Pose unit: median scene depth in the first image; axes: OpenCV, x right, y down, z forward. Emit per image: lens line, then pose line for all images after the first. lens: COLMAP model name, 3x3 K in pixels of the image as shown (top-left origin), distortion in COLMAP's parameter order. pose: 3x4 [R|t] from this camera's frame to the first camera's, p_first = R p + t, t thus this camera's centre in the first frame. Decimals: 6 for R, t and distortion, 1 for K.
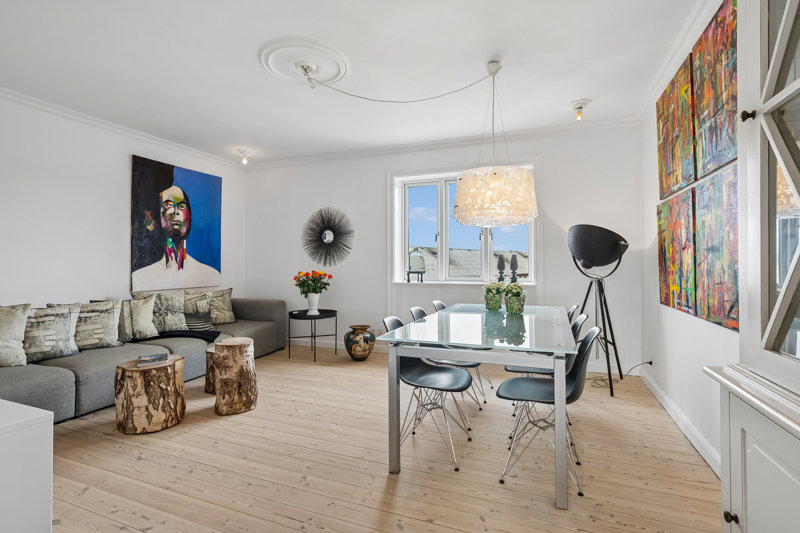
lens RADIAL K [[380.1, 0, 403.8], [0, 380.1, 263.0], [0, 0, 1]] dist [-0.002188, -0.000232]
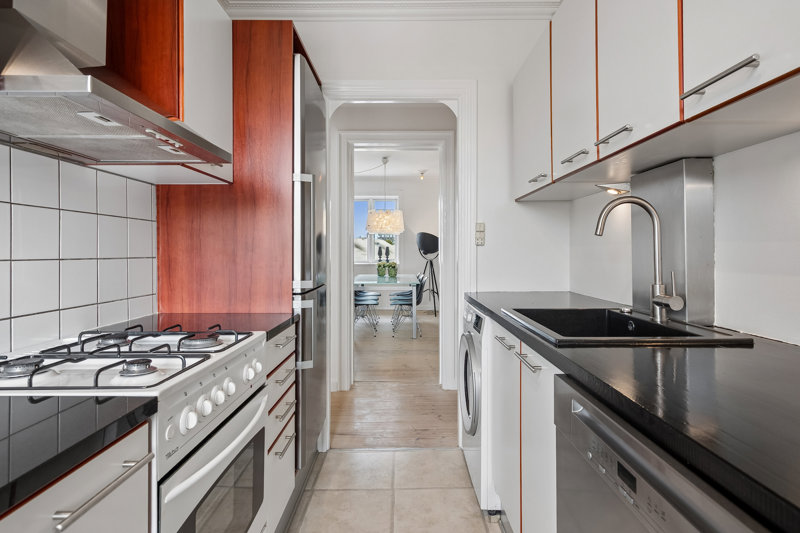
lens RADIAL K [[393.8, 0, 400.0], [0, 393.8, 266.5], [0, 0, 1]] dist [0.000185, 0.000535]
pose [[0.930957, -0.013026, 0.364897, -0.343066], [-0.002035, 0.999163, 0.040860, -0.006735], [-0.365124, -0.038781, 0.930151, -0.762128]]
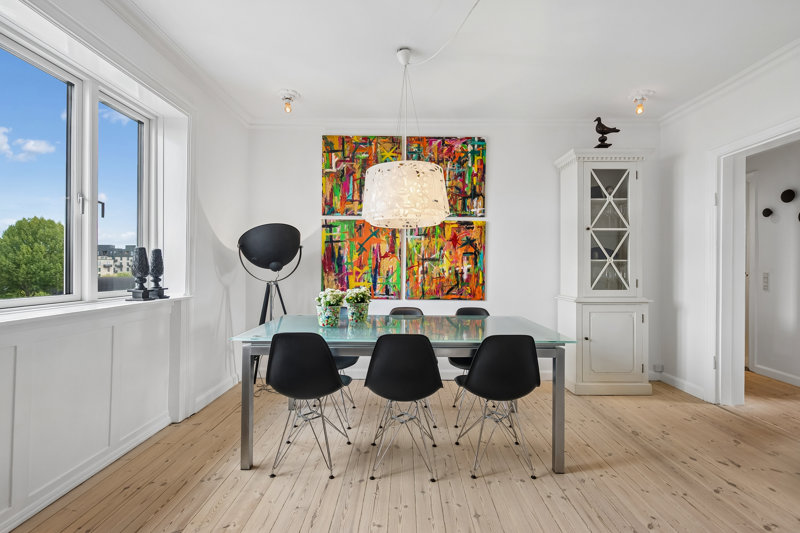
lens RADIAL K [[367.1, 0, 400.0], [0, 367.1, 266.5], [0, 0, 1]] dist [-0.001339, -0.000041]
pose [[-0.357726, 0.001277, 0.933826, -0.415471], [-0.008252, 0.999956, -0.004529, 0.004112], [-0.933790, -0.009326, -0.357700, 0.920068]]
